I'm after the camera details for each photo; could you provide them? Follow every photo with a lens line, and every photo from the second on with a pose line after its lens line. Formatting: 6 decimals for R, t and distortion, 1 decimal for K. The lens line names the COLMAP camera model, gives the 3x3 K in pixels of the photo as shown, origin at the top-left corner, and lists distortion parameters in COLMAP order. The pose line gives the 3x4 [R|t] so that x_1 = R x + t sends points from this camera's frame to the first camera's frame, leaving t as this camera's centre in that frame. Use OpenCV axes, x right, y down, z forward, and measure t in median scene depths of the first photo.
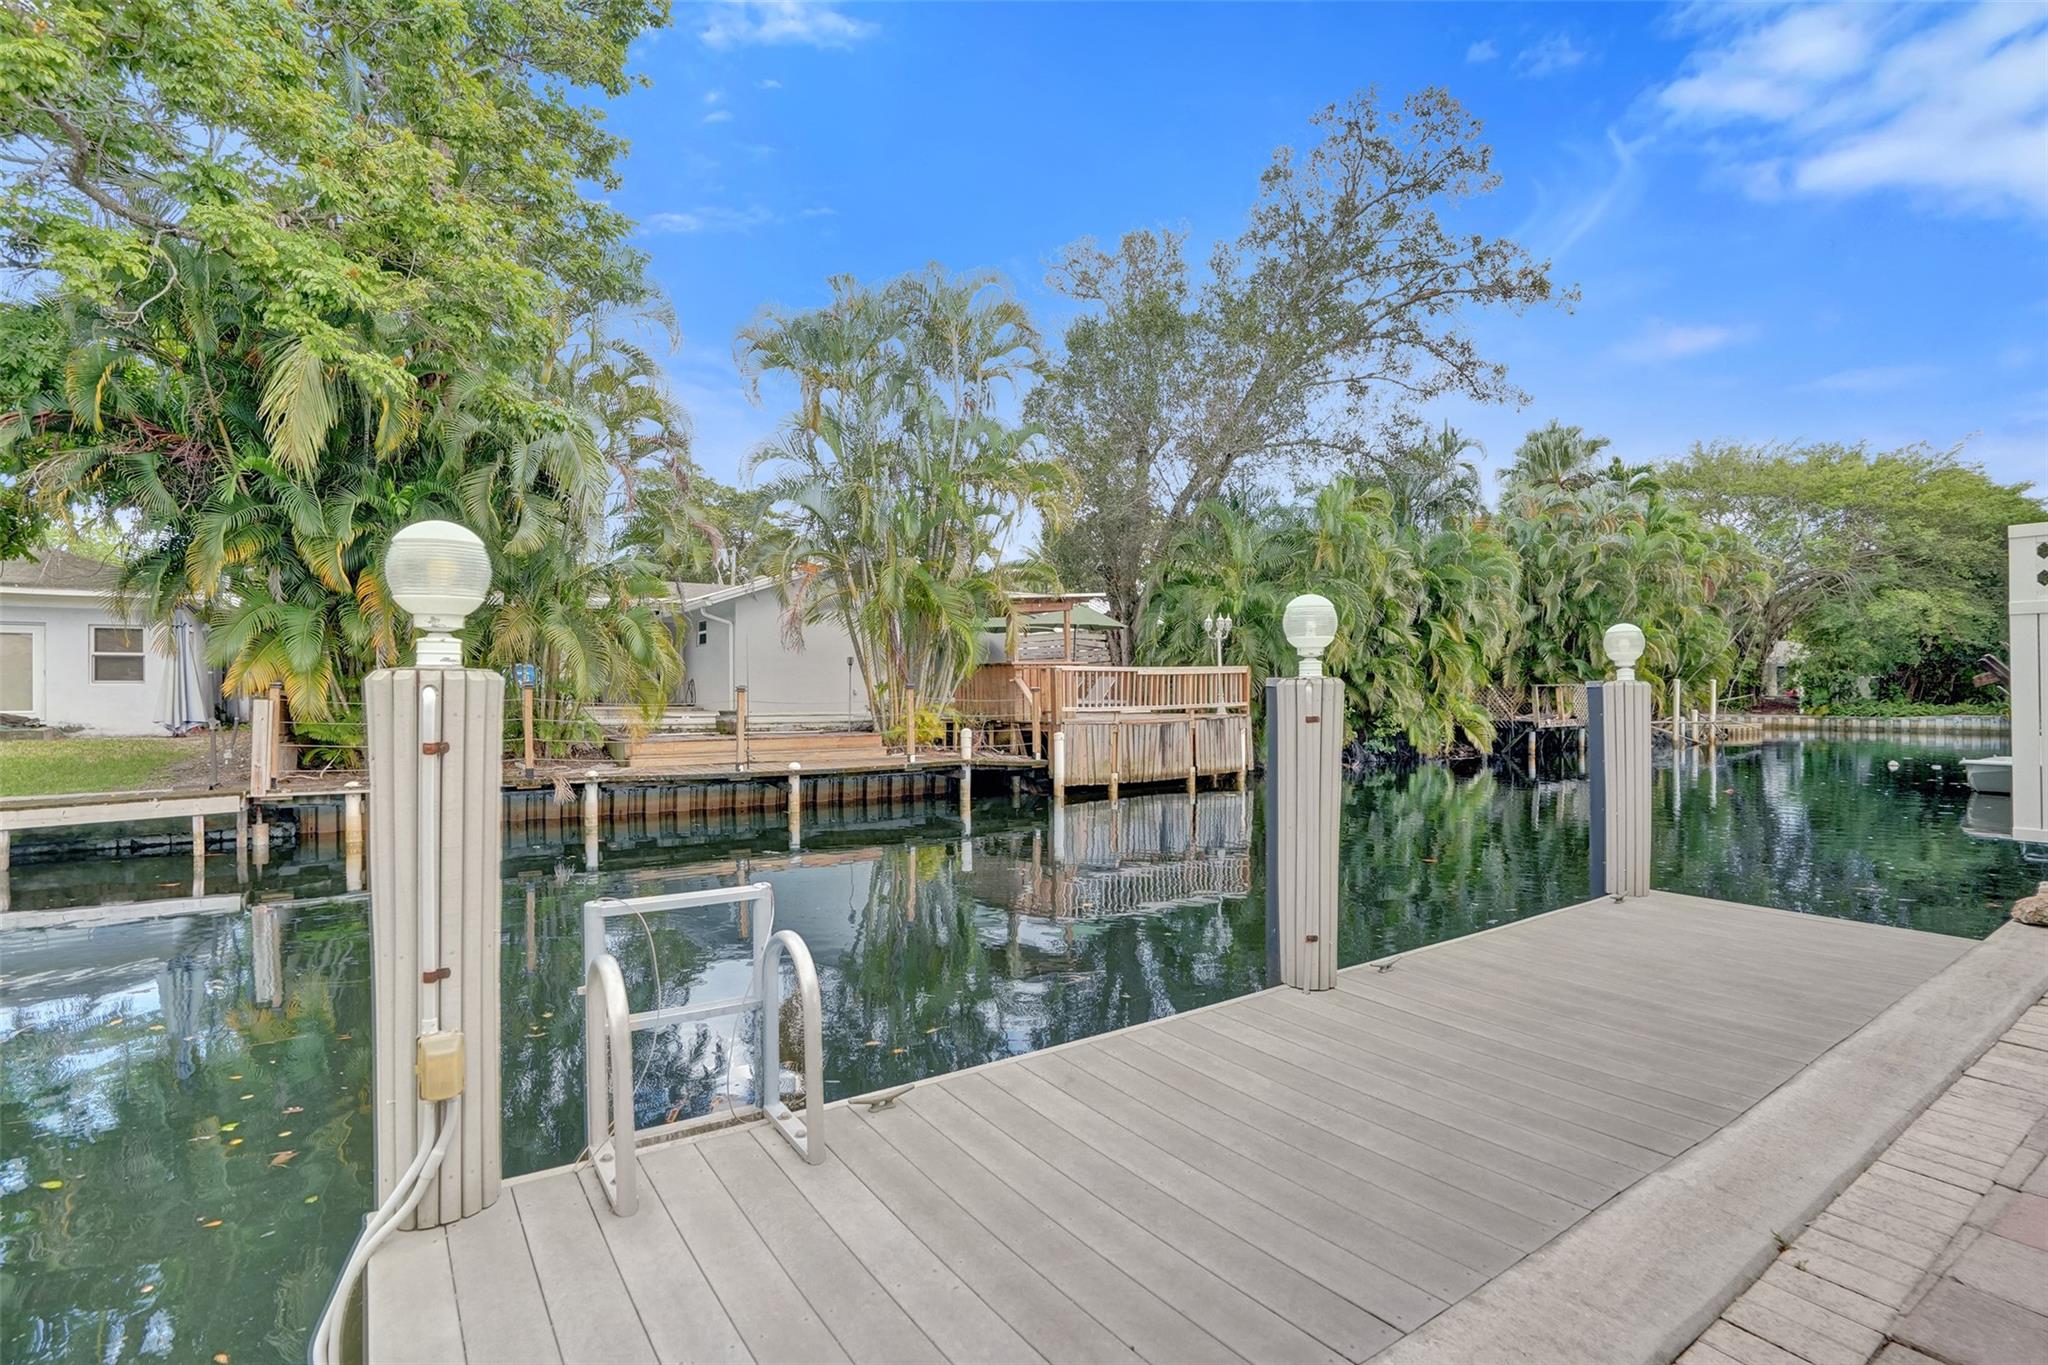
lens RADIAL K [[972.3, 0, 1037.9], [0, 972.3, 681.7], [0, 0, 1]] dist [-0.060808, 0.020371]
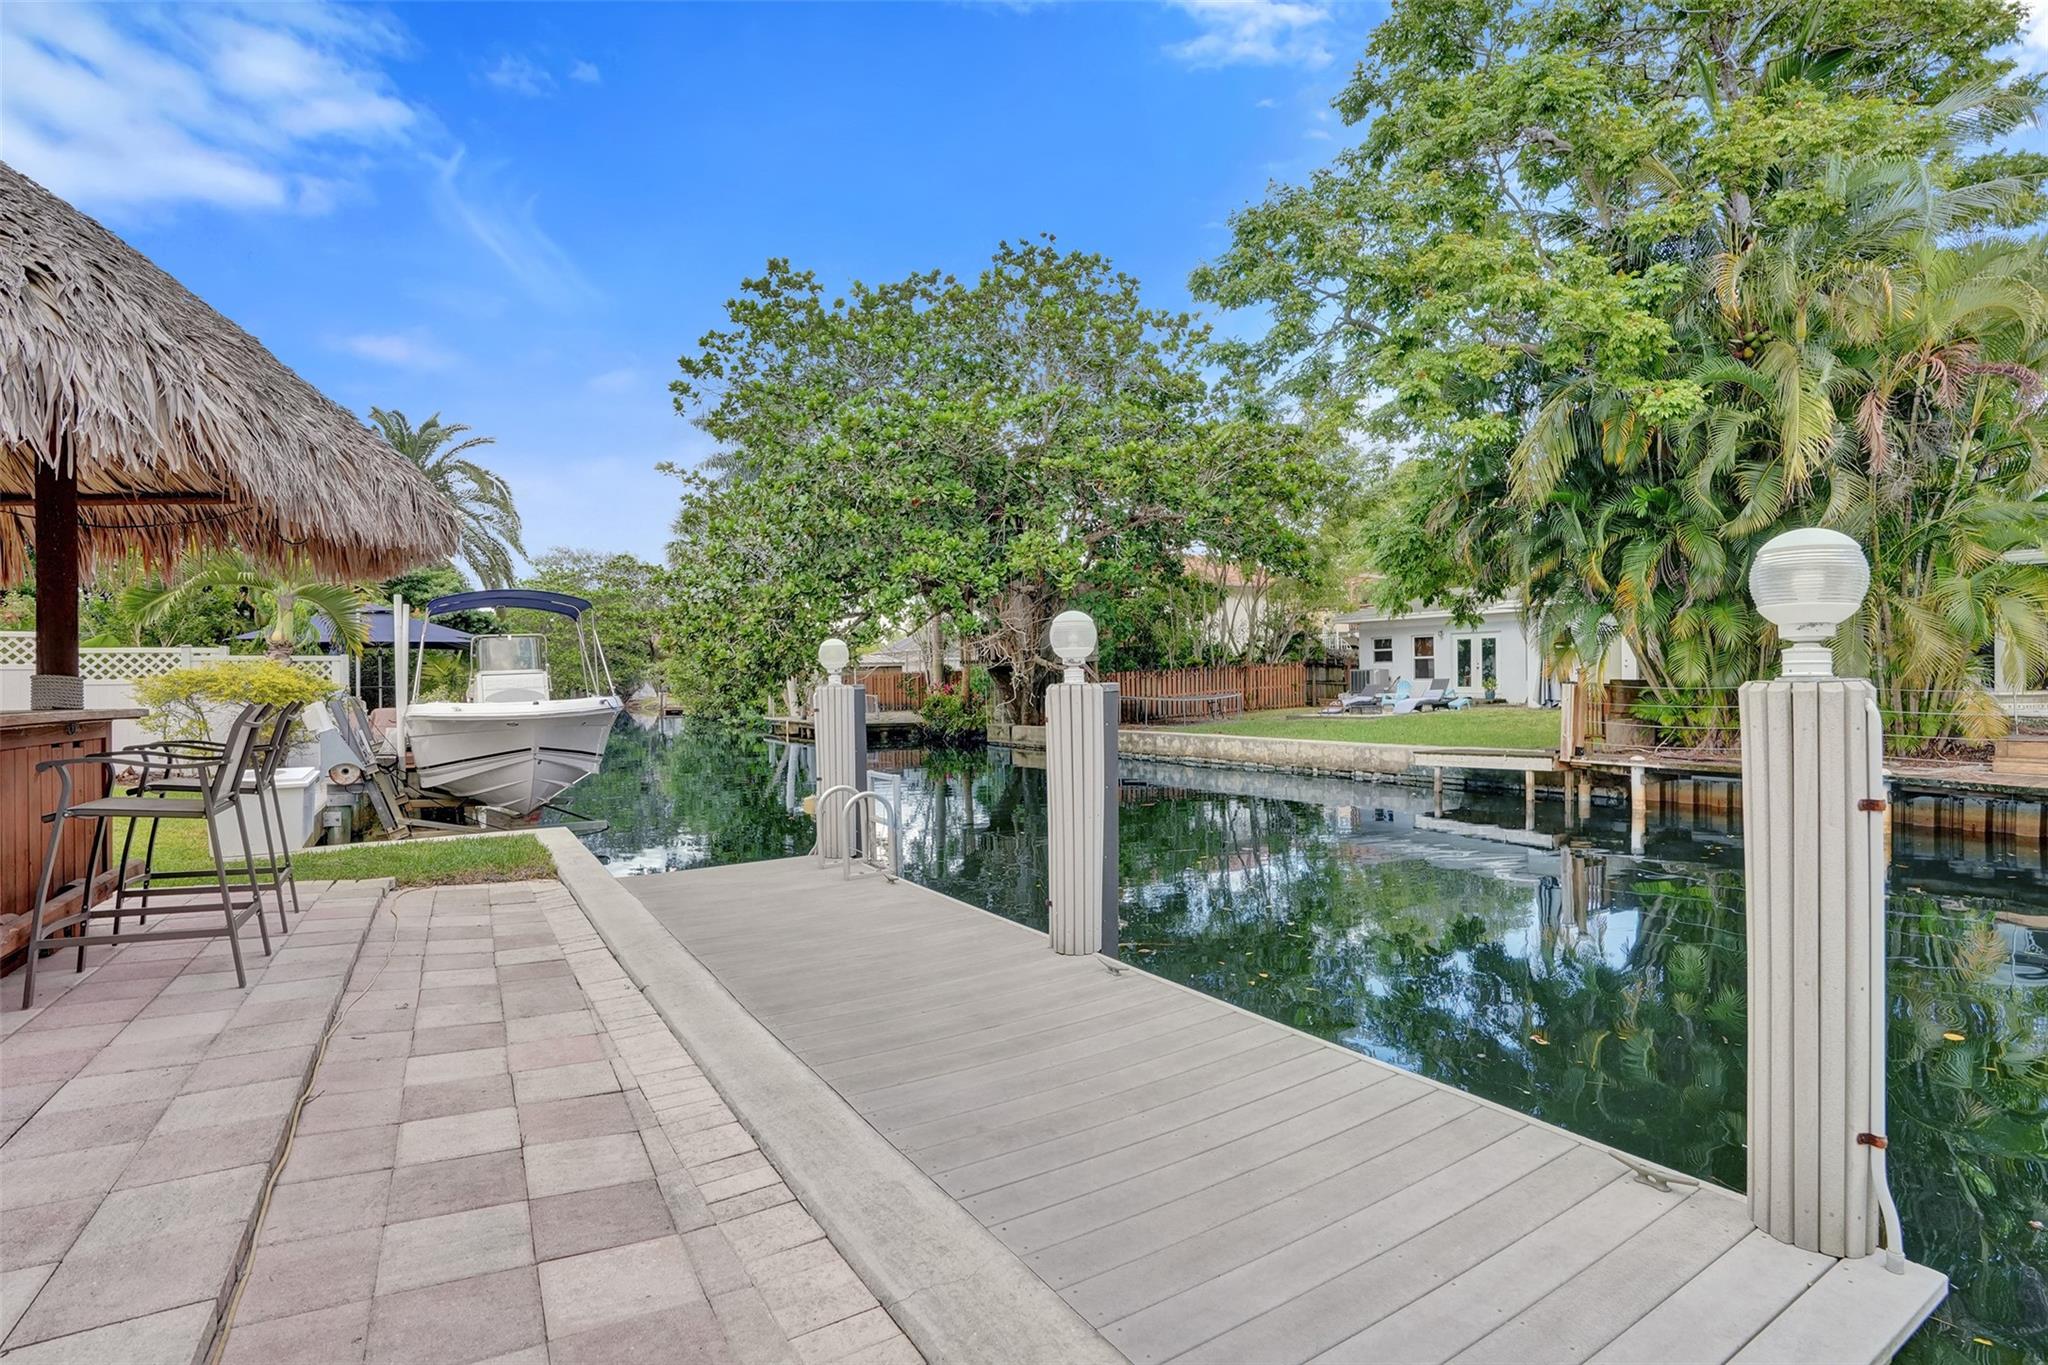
lens RADIAL K [[972.3, 0, 1037.9], [0, 972.3, 681.7], [0, 0, 1]] dist [-0.060808, 0.020371]
pose [[-0.031766, 0.007947, -0.999464, 1.454014], [0.017650, 0.999817, 0.007389, -0.020919], [0.999340, -0.017405, -0.031900, 1.000072]]
